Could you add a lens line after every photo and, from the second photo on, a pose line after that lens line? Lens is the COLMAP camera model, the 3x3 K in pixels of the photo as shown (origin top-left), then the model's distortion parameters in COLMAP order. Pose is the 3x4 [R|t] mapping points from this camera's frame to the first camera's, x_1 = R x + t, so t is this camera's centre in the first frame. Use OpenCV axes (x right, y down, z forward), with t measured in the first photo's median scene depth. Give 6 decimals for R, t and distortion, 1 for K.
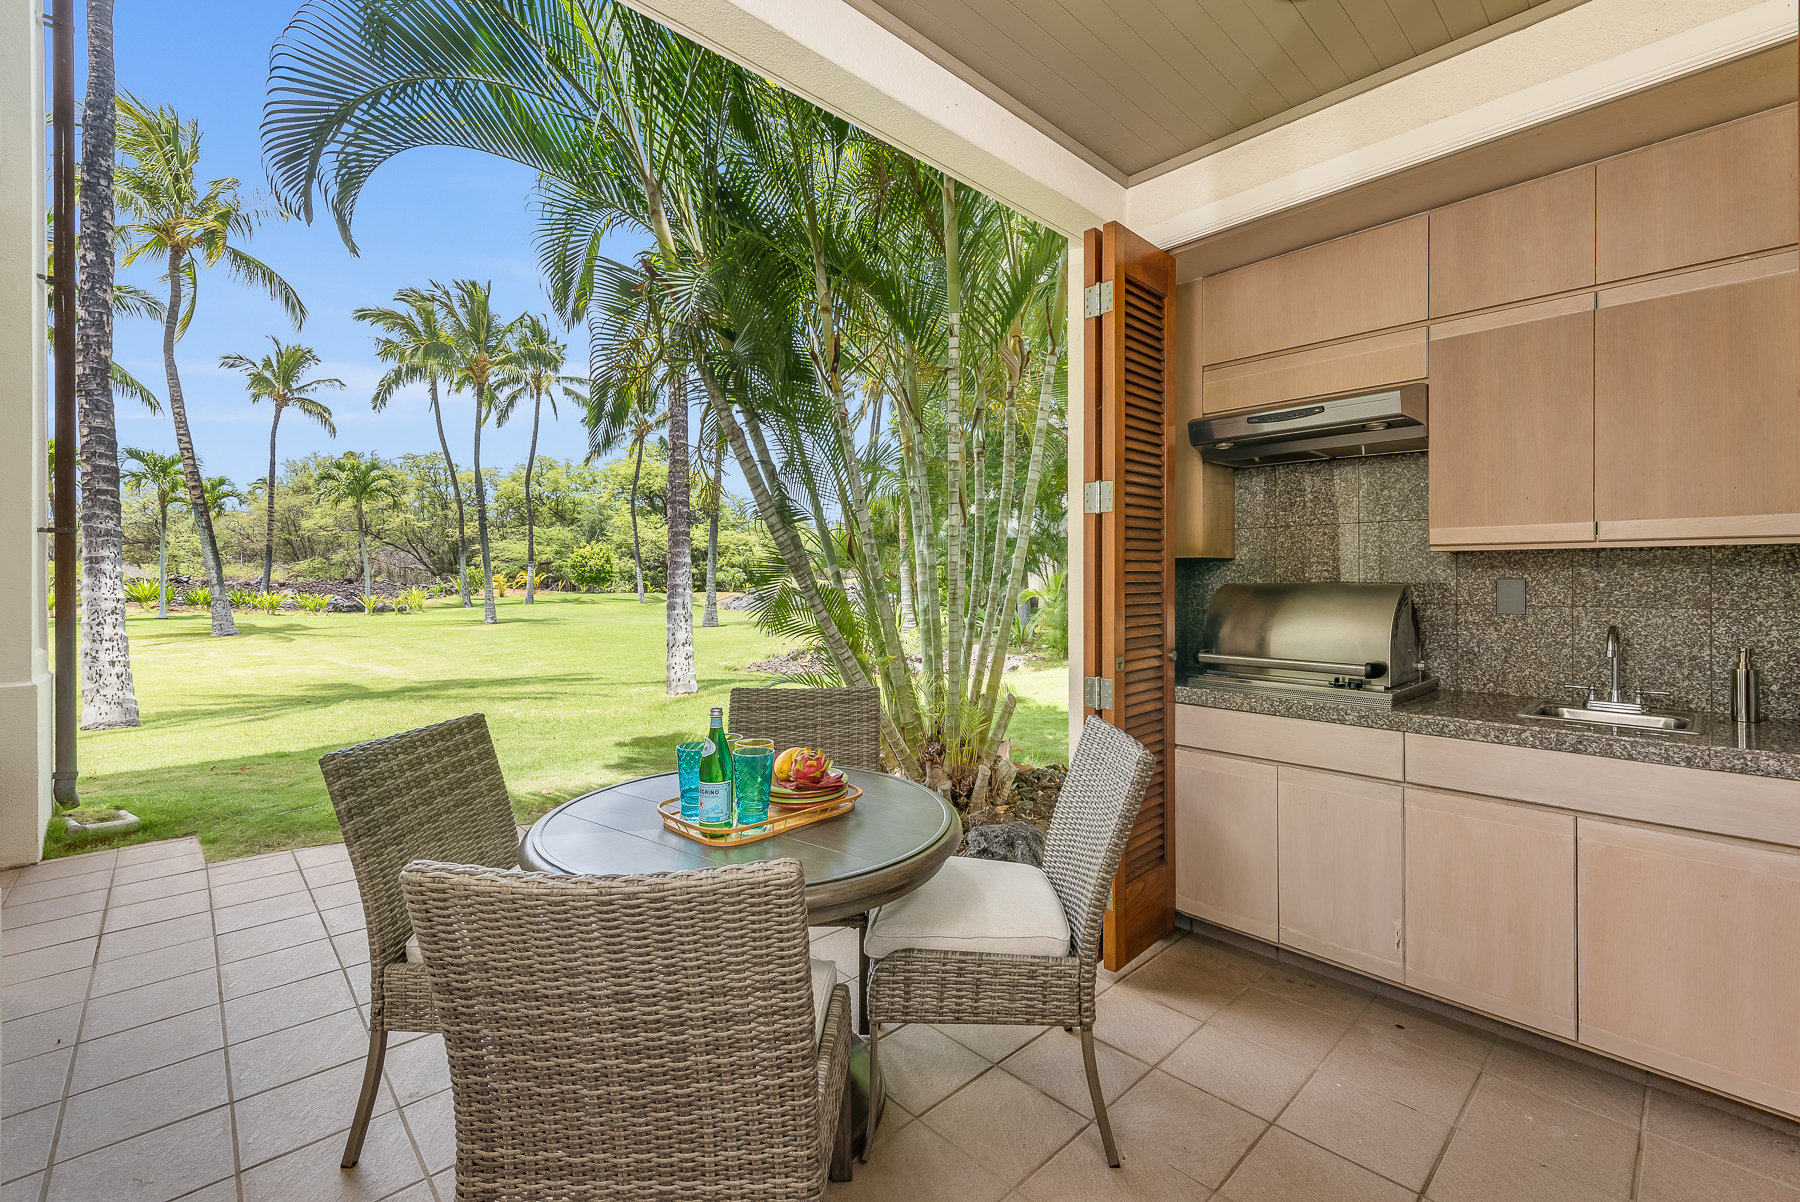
lens RADIAL K [[766.7, 0, 896.3], [0, 766.7, 578.0], [0, 0, 1]] dist [0.000239, 0.000041]
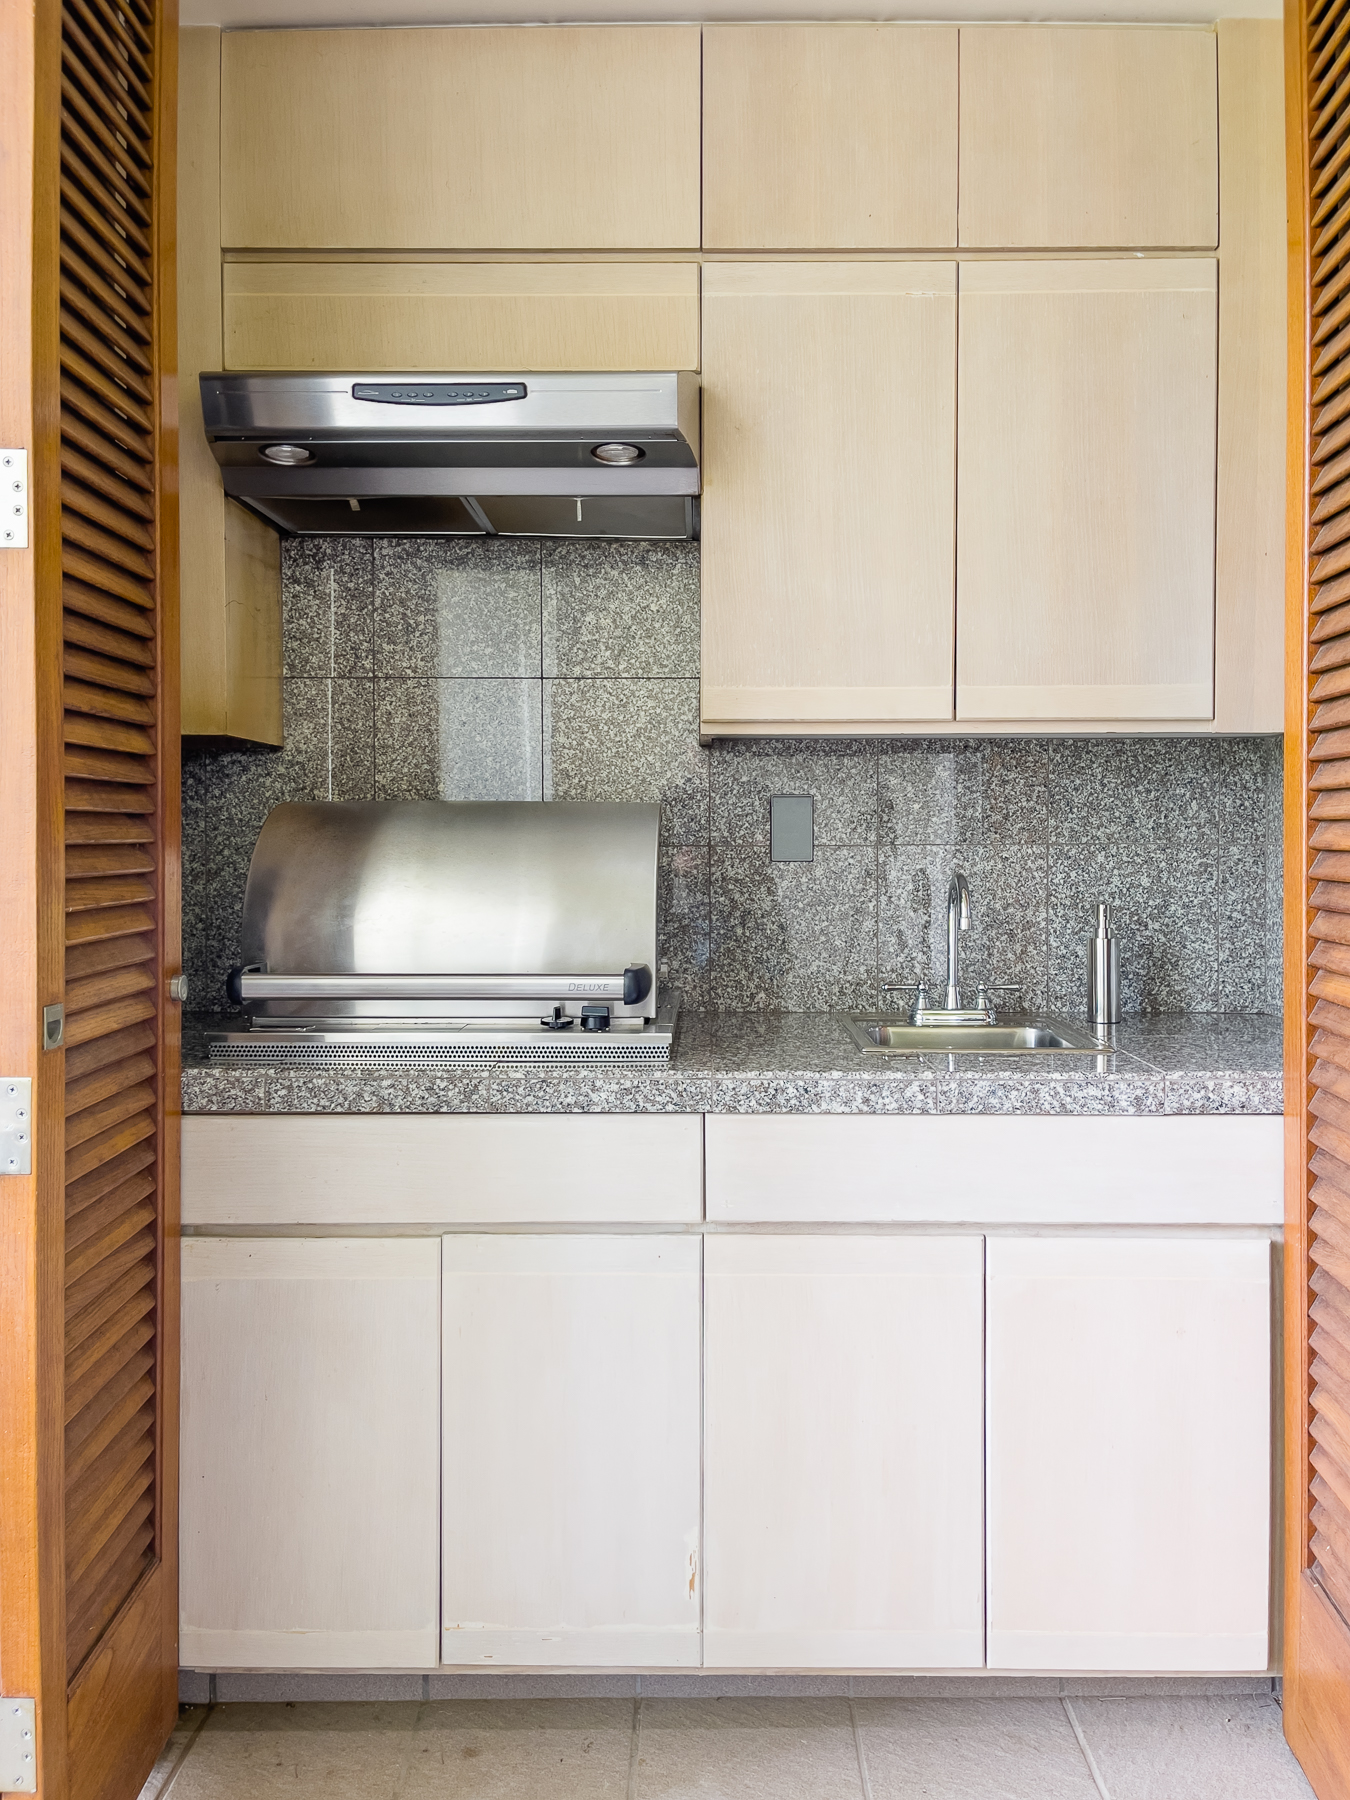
lens RADIAL K [[1364.8, 0, 674.4], [0, 1364.8, 853.9], [0, 0, 1]] dist [0.088579, -0.136534]
pose [[0.689289, -0.006054, 0.724461, 0.052055], [0.000814, 0.999971, 0.007582, 0.035422], [-0.724486, -0.004636, 0.689274, 0.410737]]
